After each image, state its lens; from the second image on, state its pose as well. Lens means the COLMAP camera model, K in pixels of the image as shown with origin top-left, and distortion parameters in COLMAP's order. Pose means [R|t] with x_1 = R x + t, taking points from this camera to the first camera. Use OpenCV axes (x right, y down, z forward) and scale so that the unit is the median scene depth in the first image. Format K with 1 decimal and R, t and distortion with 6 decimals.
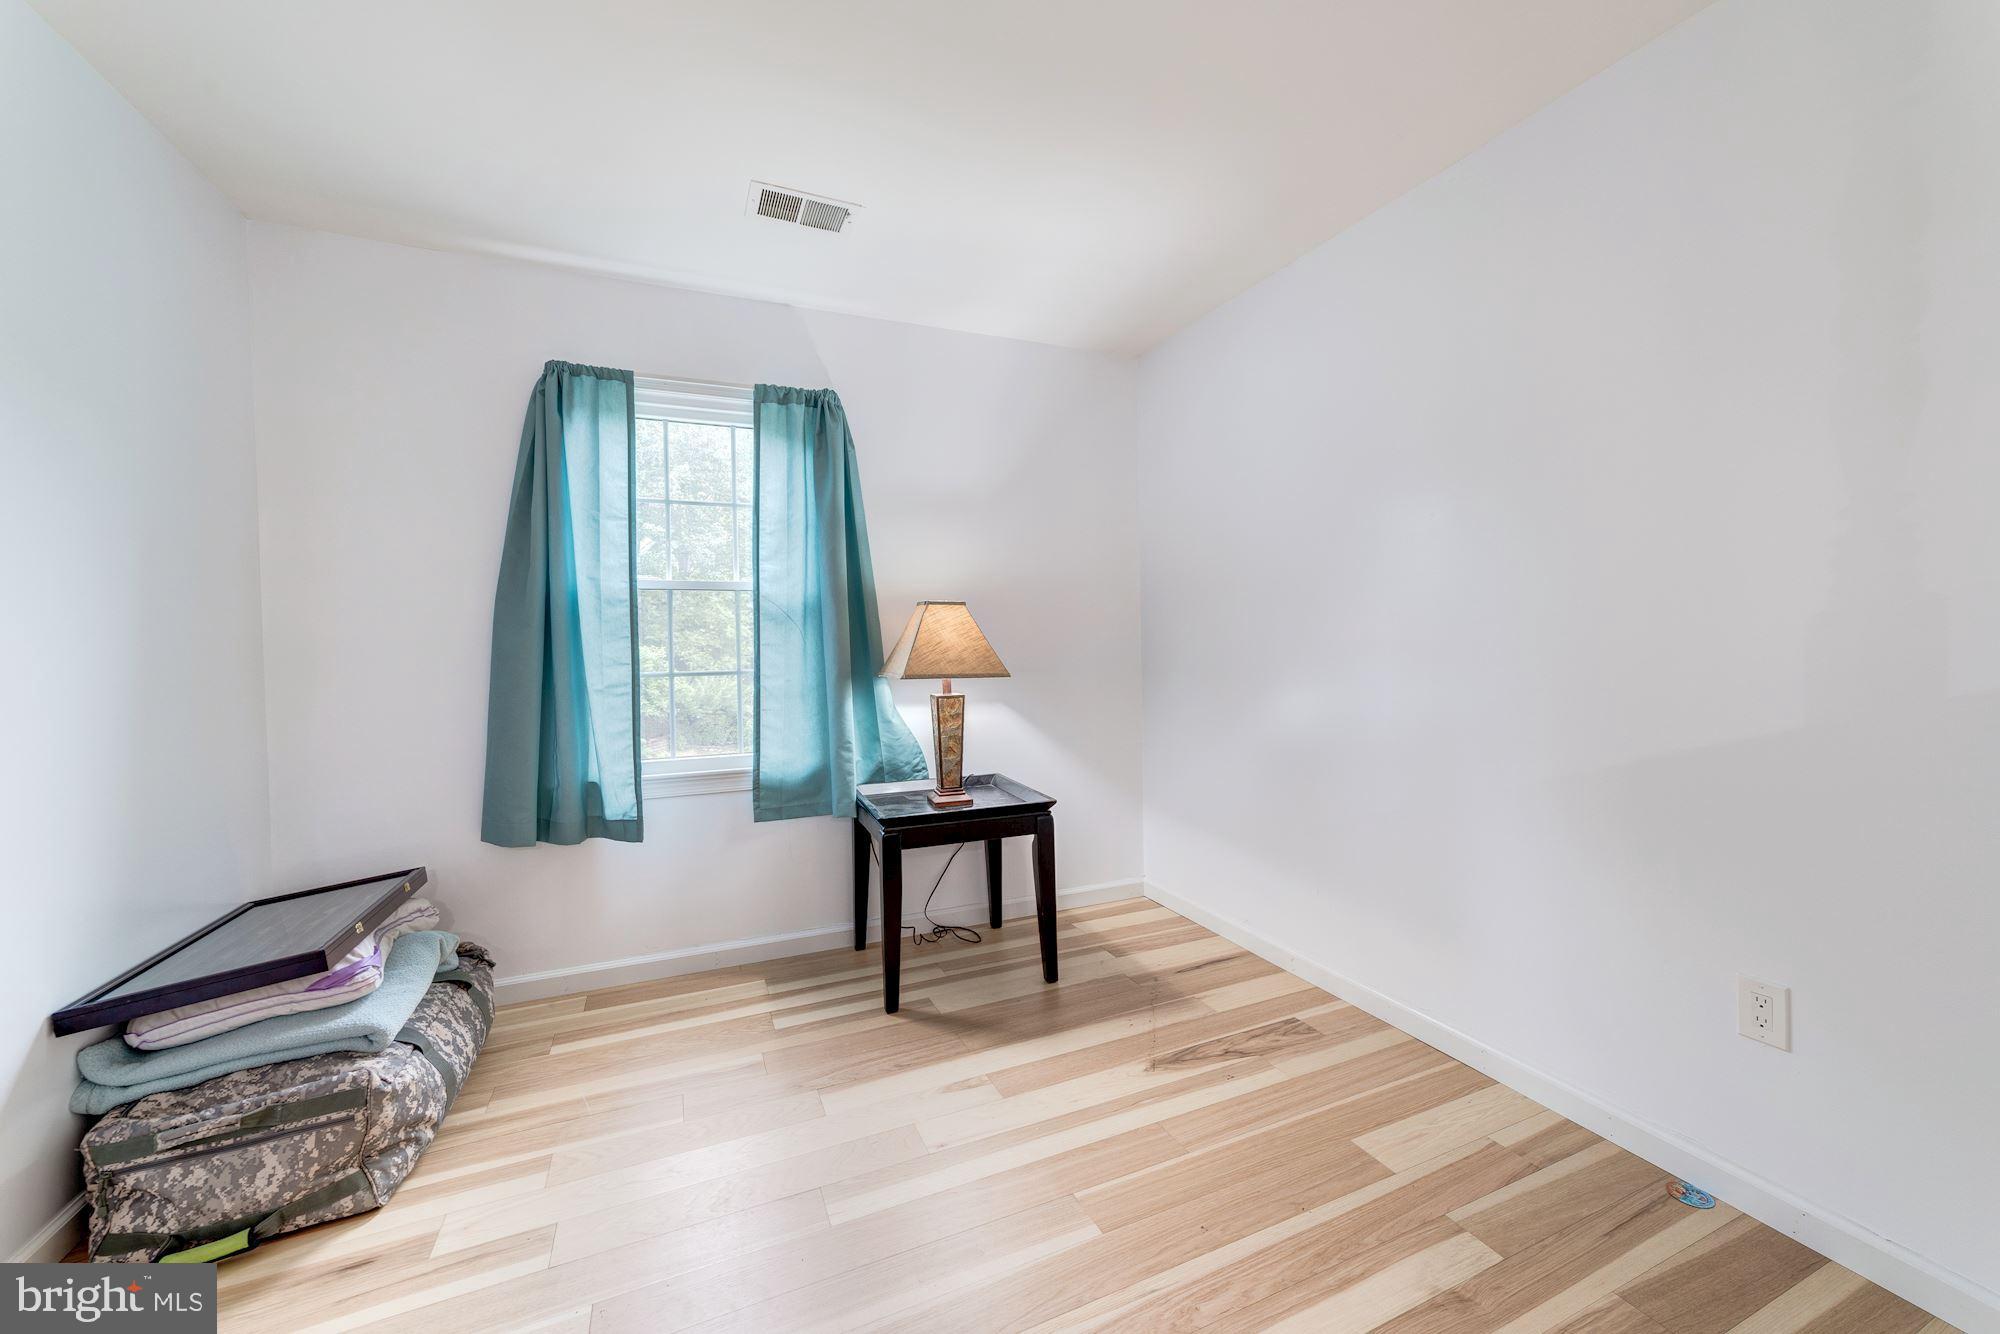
lens RADIAL K [[752.2, 0, 1005.8], [0, 752.2, 656.6], [0, 0, 1]] dist [-0.003954, -0.000130]
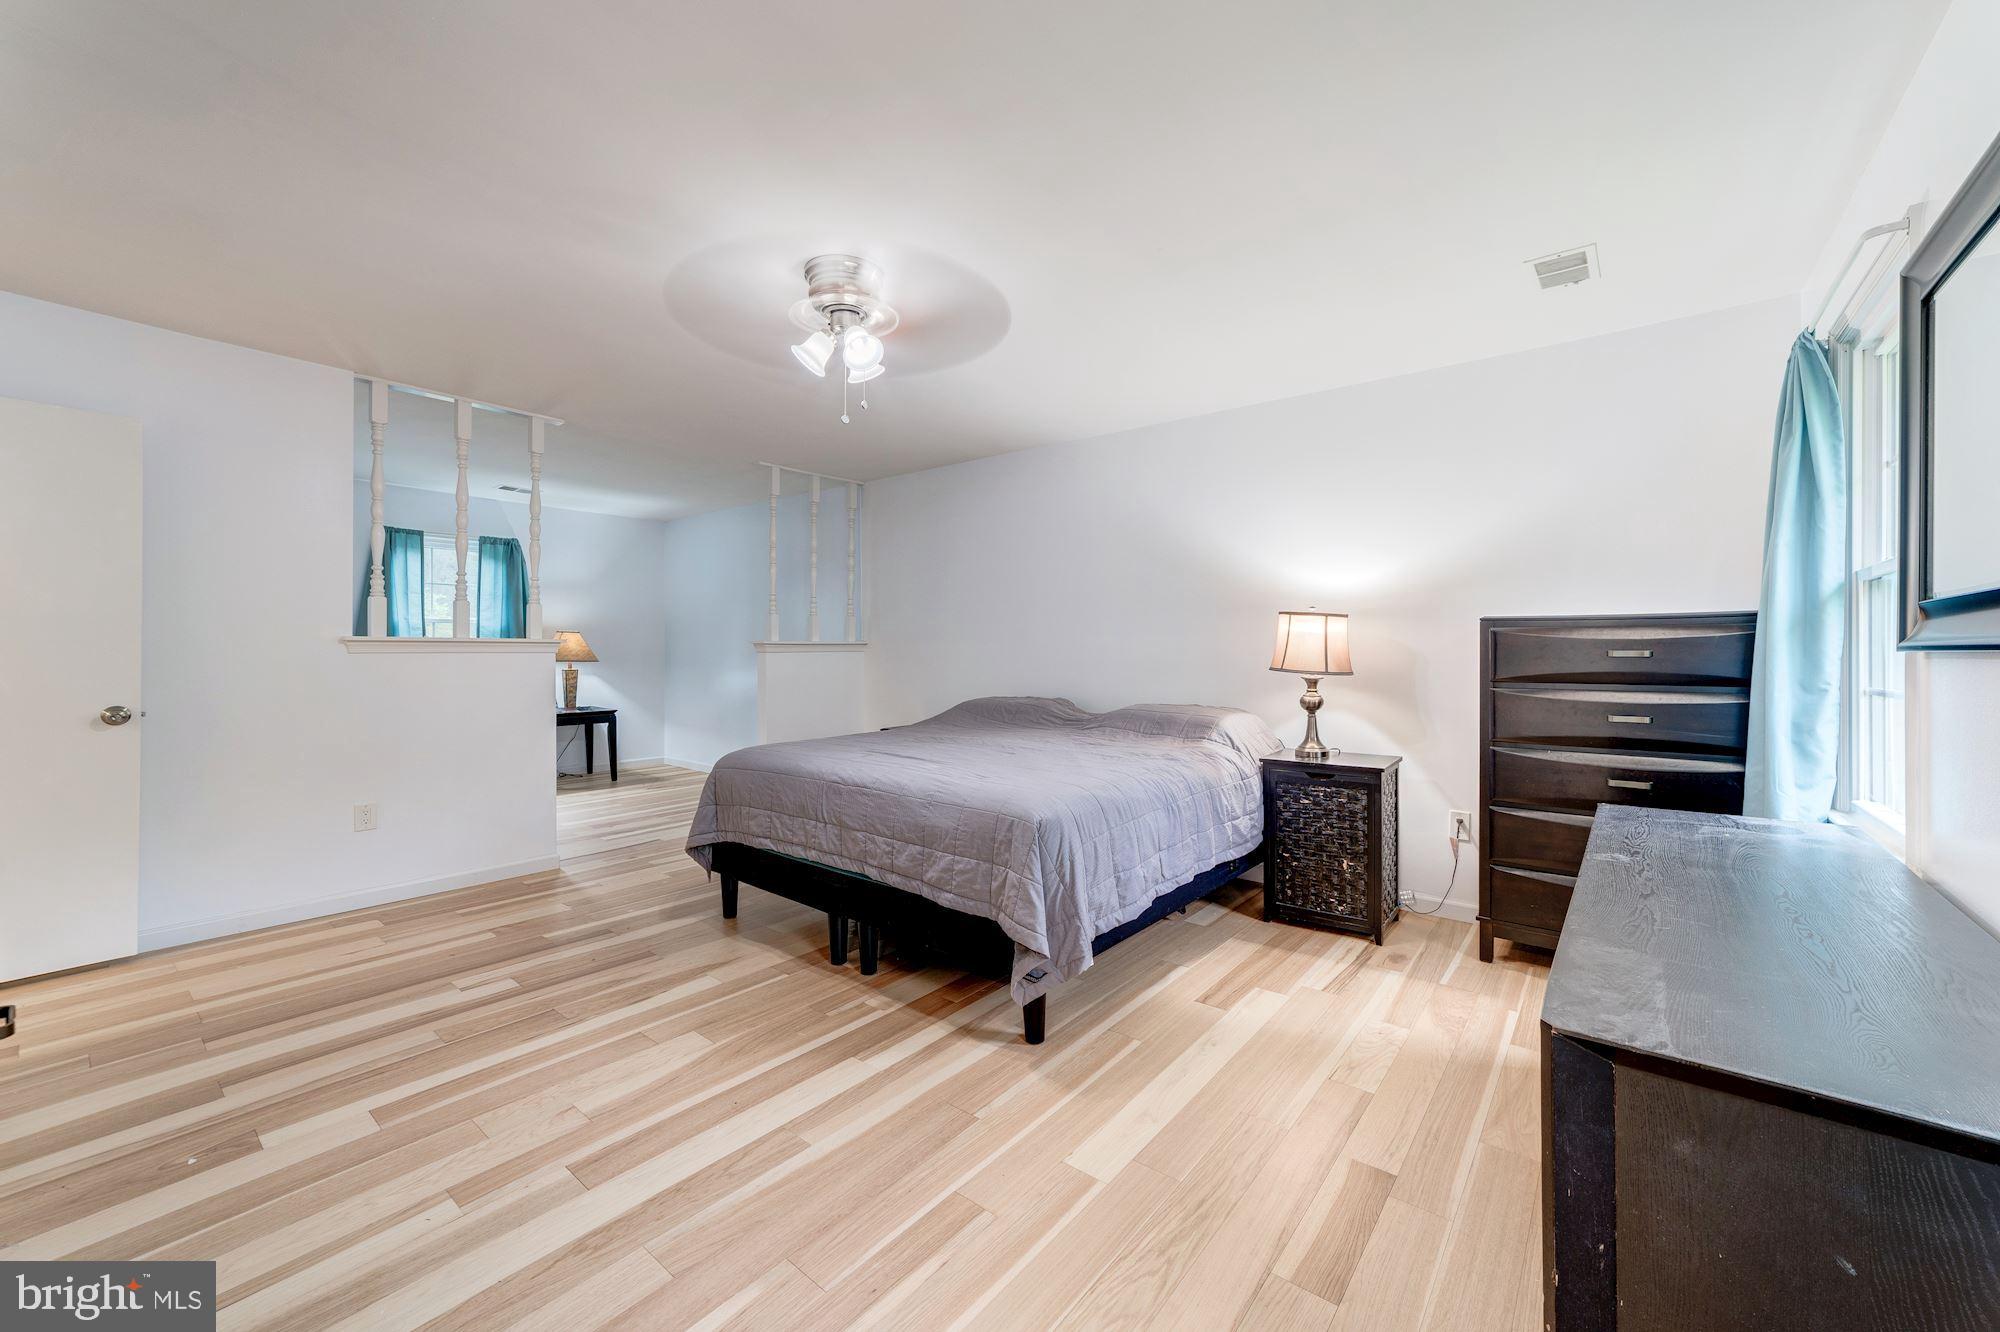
lens RADIAL K [[778.5, 0, 984.6], [0, 778.5, 653.2], [0, 0, 1]] dist [0.002330, 0.001729]
pose [[0.895627, 0.017092, 0.444478, 0.002643], [-0.011679, 0.999821, -0.014914, 0.021476], [-0.444653, 0.008166, 0.895665, -1.880823]]
